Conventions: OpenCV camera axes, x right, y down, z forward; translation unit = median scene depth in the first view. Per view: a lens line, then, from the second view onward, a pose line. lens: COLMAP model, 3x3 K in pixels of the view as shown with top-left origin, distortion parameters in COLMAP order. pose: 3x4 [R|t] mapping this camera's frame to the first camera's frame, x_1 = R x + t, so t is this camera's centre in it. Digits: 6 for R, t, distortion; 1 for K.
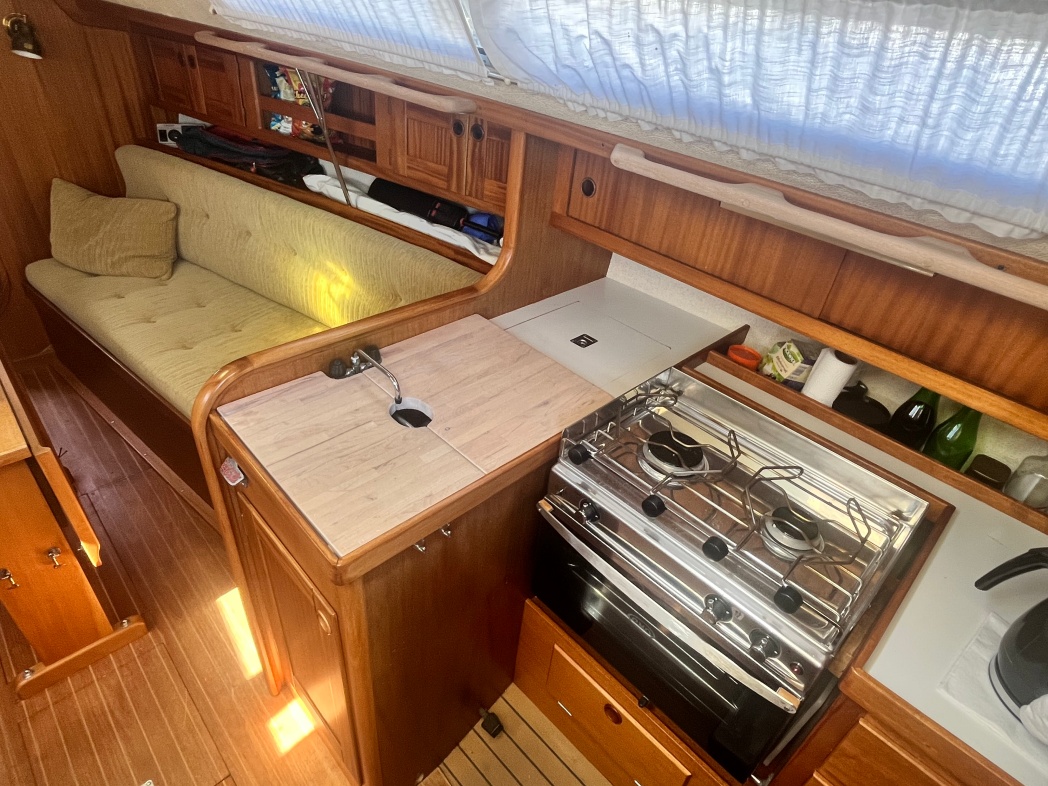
lens RADIAL K [[595.2, 0, 516.9], [0, 595.2, 392.7], [0, 0, 1]] dist [-0.003035, -0.000973]
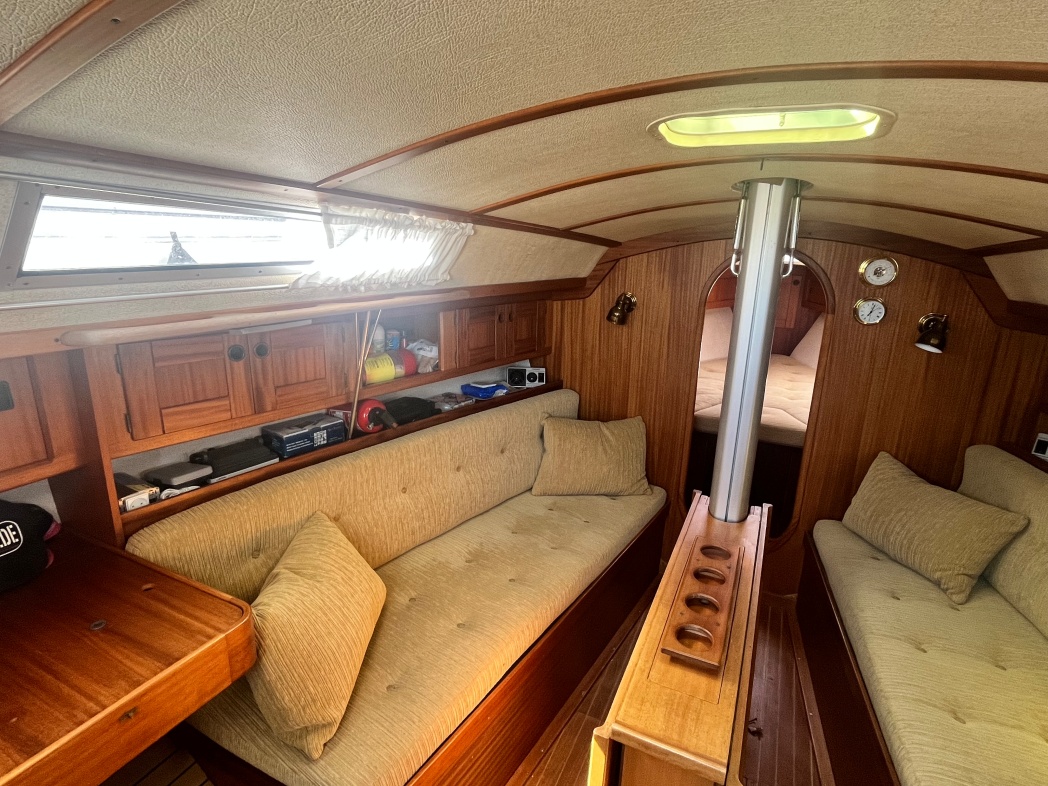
lens RADIAL K [[550.2, 0, 520.2], [0, 550.2, 391.6], [0, 0, 1]] dist [-0.005346, 0.000484]
pose [[0.348495, 0.166293, -0.922441, -0.220147], [-0.538680, 0.840910, -0.051916, -0.096840], [0.767056, 0.514993, 0.382632, 0.168202]]
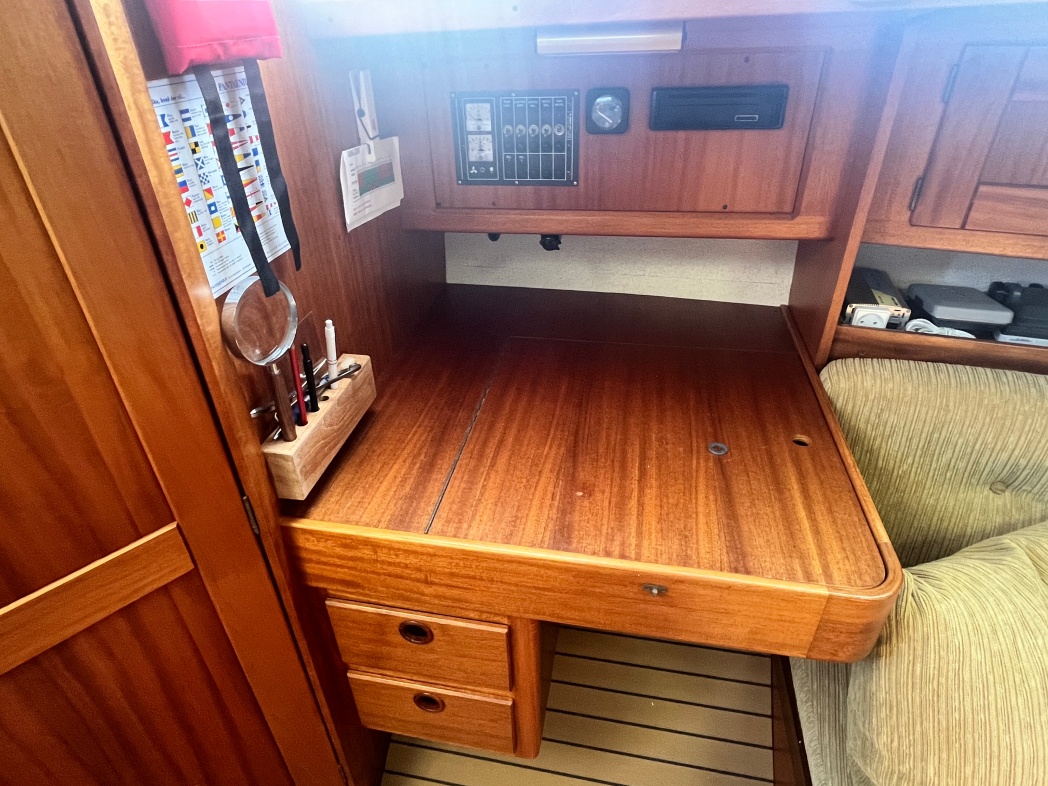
lens RADIAL K [[609.9, 0, 513.1], [0, 609.9, 384.9], [0, 0, 1]] dist [-0.001514, -0.000281]
pose [[-0.818814, 0.254336, -0.514643, -0.488131], [-0.361100, 0.468726, 0.806166, -0.030914], [0.446263, 0.845937, -0.291958, 0.197411]]
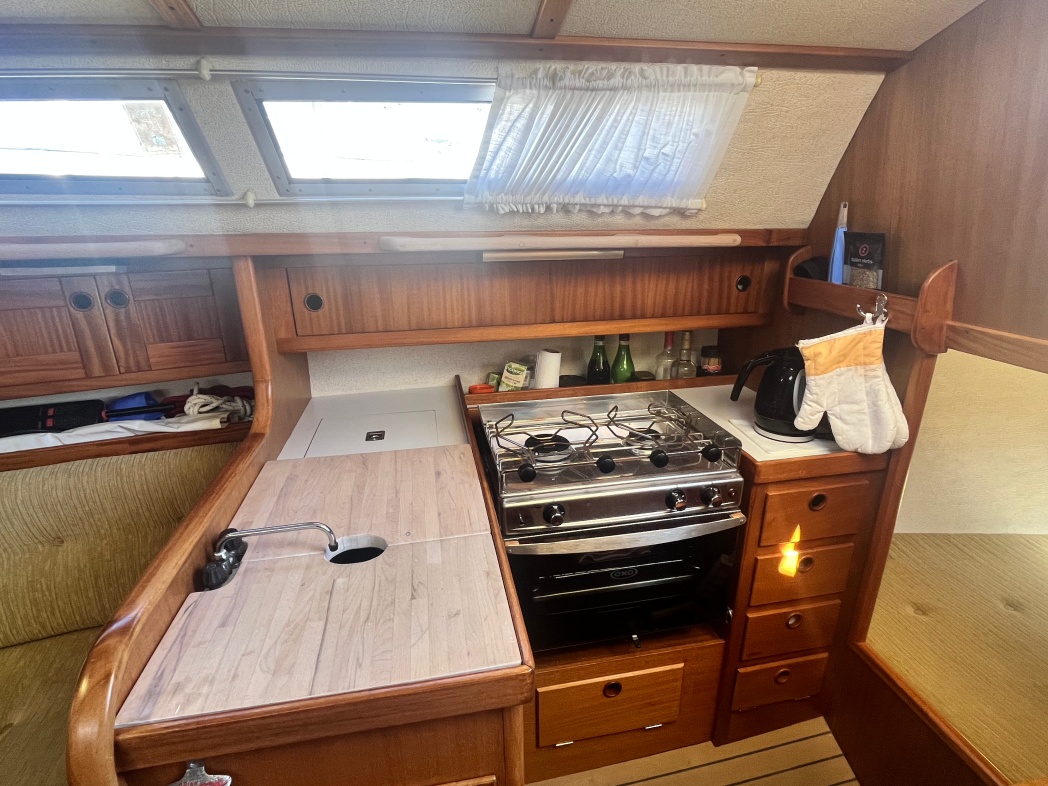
lens RADIAL K [[527.3, 0, 518.7], [0, 527.3, 391.3], [0, 0, 1]] dist [-0.004212, -0.000376]
pose [[0.545637, -0.359165, 0.757153, -0.322161], [0.534965, 0.844738, 0.015194, -0.025751], [-0.645053, 0.396760, 0.653061, 0.166195]]
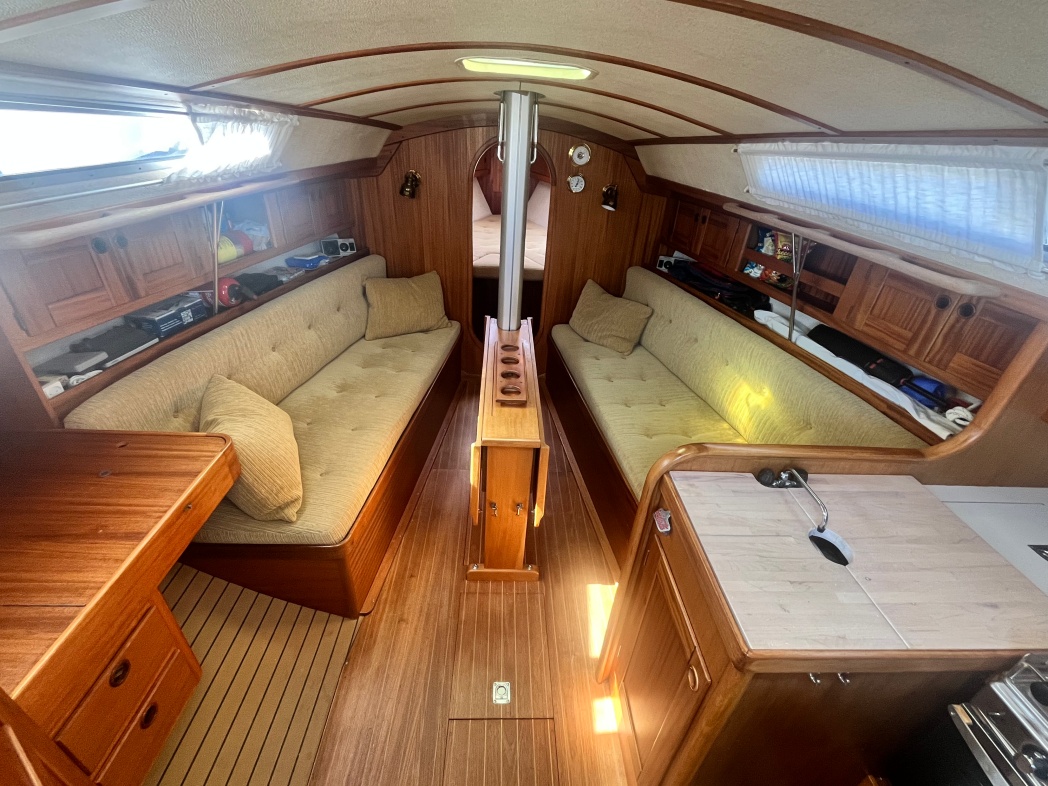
lens RADIAL K [[457.2, 0, 524.0], [0, 457.2, 393.0], [0, 0, 1]] dist [-0.002613, -0.000439]
pose [[0.746914, 0.304966, -0.590860, -0.112897], [-0.381757, 0.924246, -0.005544, -0.003529], [0.544409, 0.229706, 0.806755, -0.027563]]
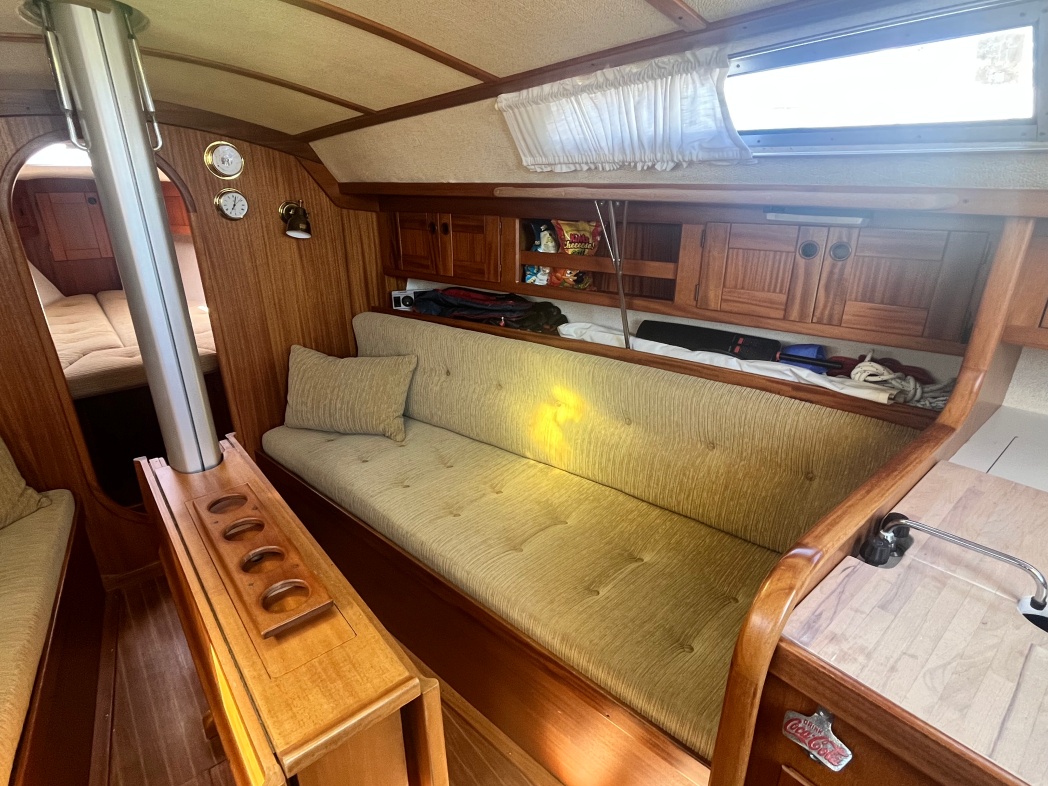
lens RADIAL K [[550.2, 0, 520.2], [0, 550.2, 391.6], [0, 0, 1]] dist [-0.005346, 0.000484]
pose [[0.993309, -0.063566, -0.096422, -0.405779], [0.037379, 0.966911, -0.252359, -0.047334], [0.109273, 0.247067, 0.962817, 0.198183]]
